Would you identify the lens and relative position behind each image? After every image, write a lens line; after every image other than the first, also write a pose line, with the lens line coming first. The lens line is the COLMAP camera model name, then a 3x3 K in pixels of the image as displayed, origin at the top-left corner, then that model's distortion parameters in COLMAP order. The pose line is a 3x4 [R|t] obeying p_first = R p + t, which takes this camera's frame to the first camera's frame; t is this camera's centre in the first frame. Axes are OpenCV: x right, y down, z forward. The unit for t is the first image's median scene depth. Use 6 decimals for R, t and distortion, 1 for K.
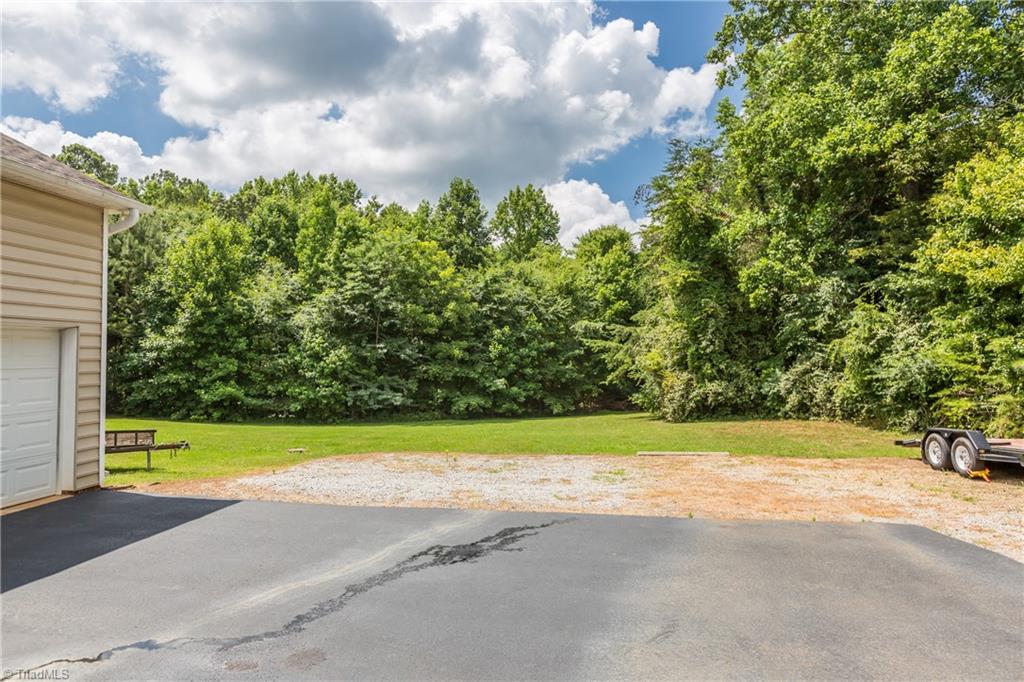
lens RADIAL K [[640.3, 0, 512.0], [0, 640.3, 341.0], [0, 0, 1]] dist [0.002409, 0.000780]
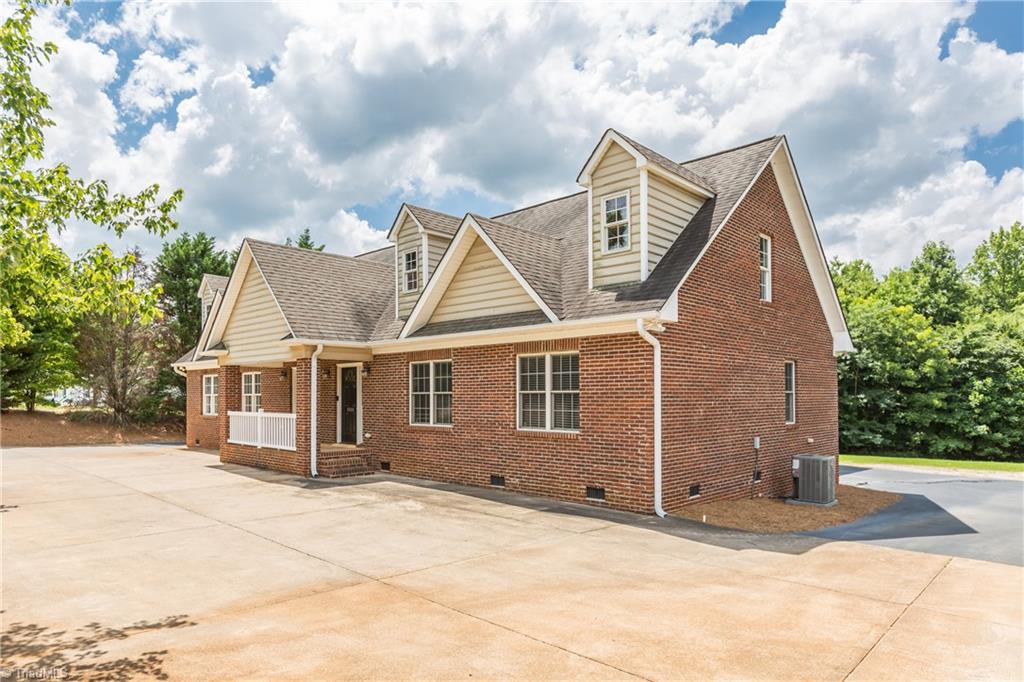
lens RADIAL K [[615.6, 0, 508.7], [0, 615.6, 389.4], [0, 0, 1]] dist [-0.004774, -0.000643]
pose [[0.783601, -0.005894, -0.621236, 0.000663], [0.014434, 0.999858, 0.008721, -0.024693], [0.621096, -0.015800, 0.783575, -0.347472]]
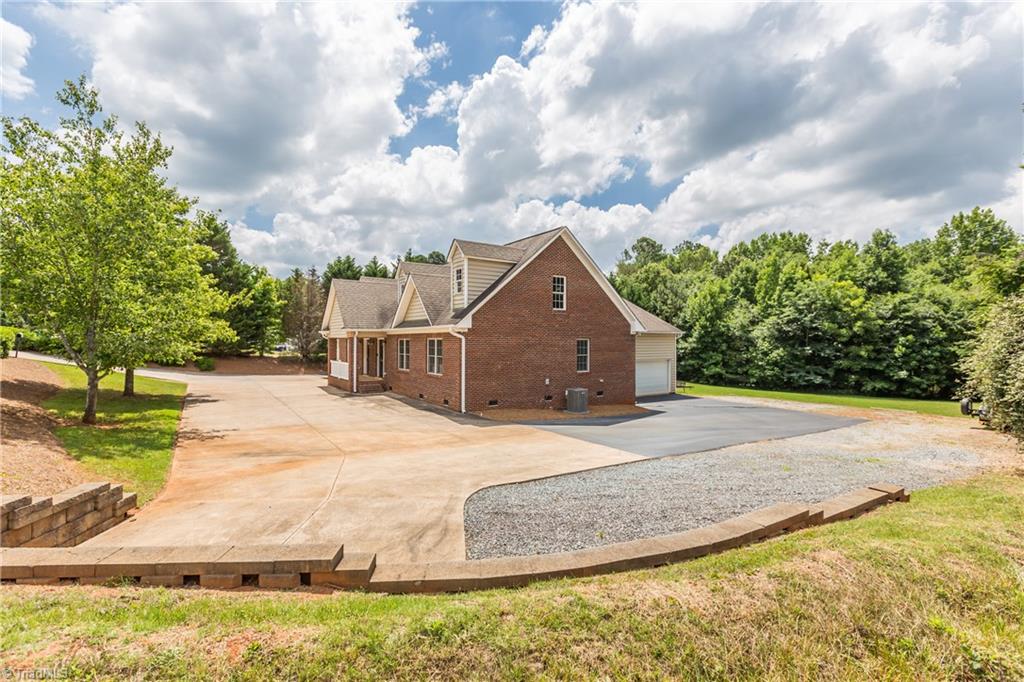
lens RADIAL K [[447.2, 0, 512.0], [0, 447.2, 341.0], [0, 0, 1]] dist [0.000390, 0.000038]
pose [[0.644425, 0.002914, -0.764662, 0.188792], [0.014066, 0.999778, 0.015664, -0.038882], [0.764538, -0.020849, 0.644241, -0.346392]]
